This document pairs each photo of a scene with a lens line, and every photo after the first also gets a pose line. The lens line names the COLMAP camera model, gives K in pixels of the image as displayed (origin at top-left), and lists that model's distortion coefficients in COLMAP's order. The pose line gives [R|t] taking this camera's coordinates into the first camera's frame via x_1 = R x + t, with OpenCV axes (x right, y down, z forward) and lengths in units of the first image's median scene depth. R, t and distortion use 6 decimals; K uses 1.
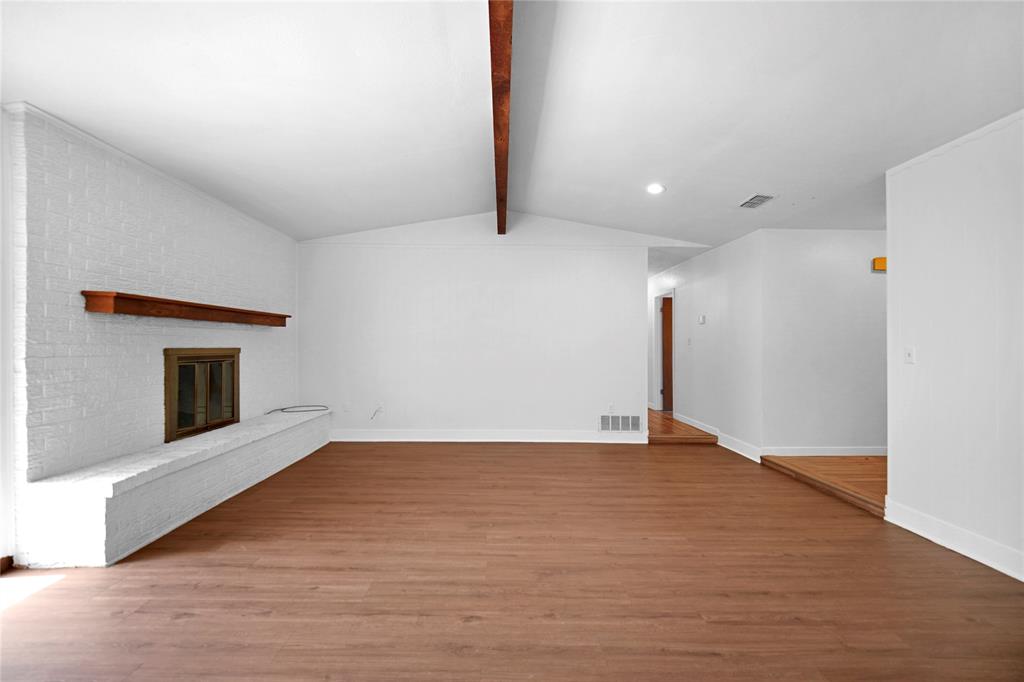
lens RADIAL K [[403.0, 0, 511.2], [0, 403.0, 344.9], [0, 0, 1]] dist [-0.000936, -0.000395]
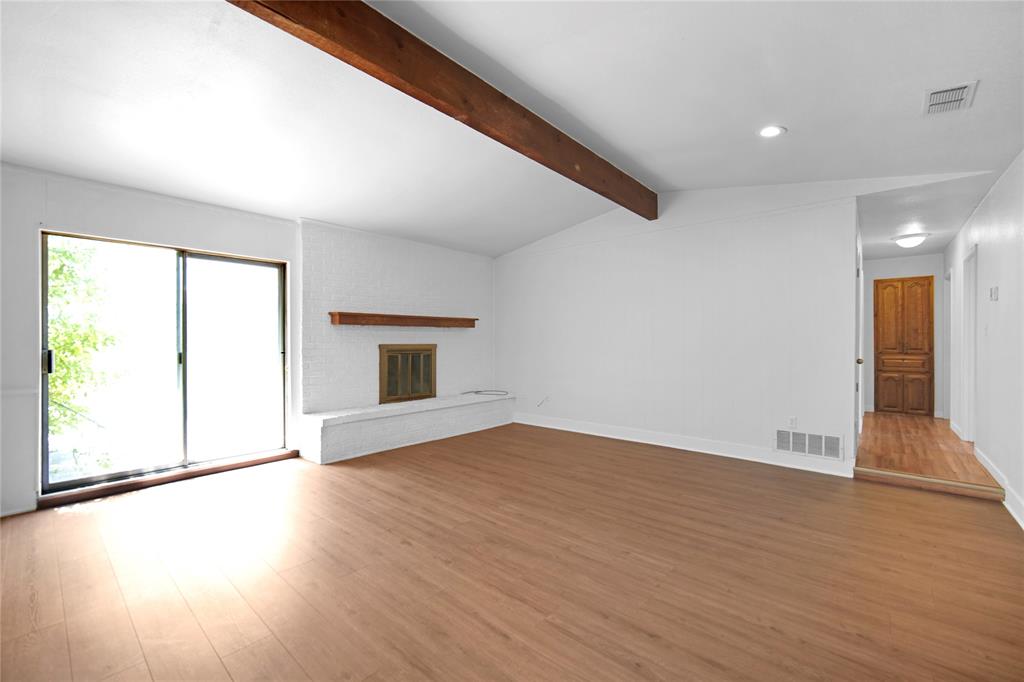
lens RADIAL K [[420.6, 0, 511.7], [0, 420.6, 342.9], [0, 0, 1]] dist [-0.000375, -0.000462]
pose [[0.751577, -0.006786, -0.659611, 0.626475], [0.008880, 0.999961, -0.000169, 0.007360], [0.659586, -0.005730, 0.751607, 0.102033]]
